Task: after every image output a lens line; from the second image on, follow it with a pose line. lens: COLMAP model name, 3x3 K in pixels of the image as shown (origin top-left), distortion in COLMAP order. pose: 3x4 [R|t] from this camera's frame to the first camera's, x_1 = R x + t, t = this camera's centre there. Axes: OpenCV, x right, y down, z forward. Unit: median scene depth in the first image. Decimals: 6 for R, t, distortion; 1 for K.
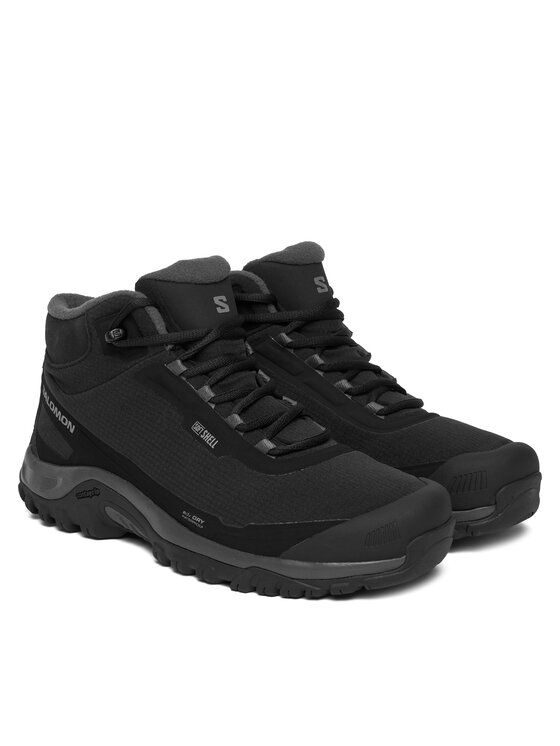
lens RADIAL K [[1590.5, 0, 280.0], [0, 1590.5, 373.0], [0, 0, 1]] dist [-0.327214, -0.125711]
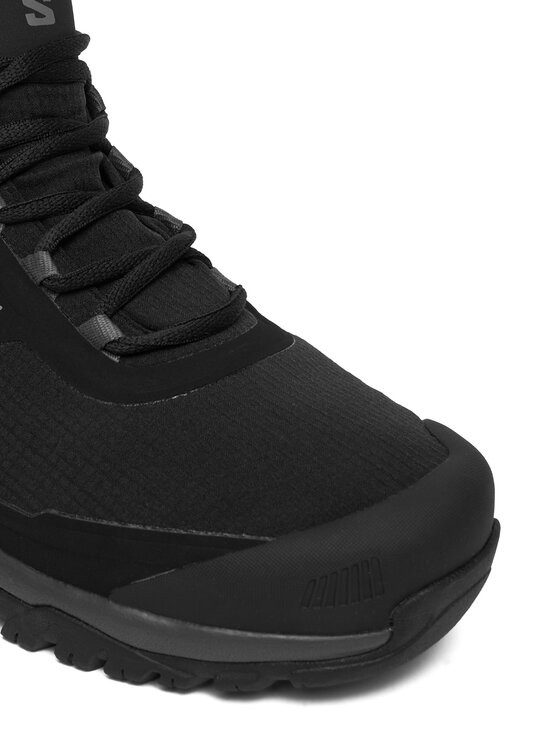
lens RADIAL K [[1752.4, 0, 280.0], [0, 1752.4, 373.0], [0, 0, 1]] dist [0.070443, 0.039436]
pose [[0.996379, 0.068608, 0.050227, 0.017633], [-0.075648, 0.984977, 0.155232, -0.024268], [-0.038823, -0.158469, 0.986600, 0.490496]]
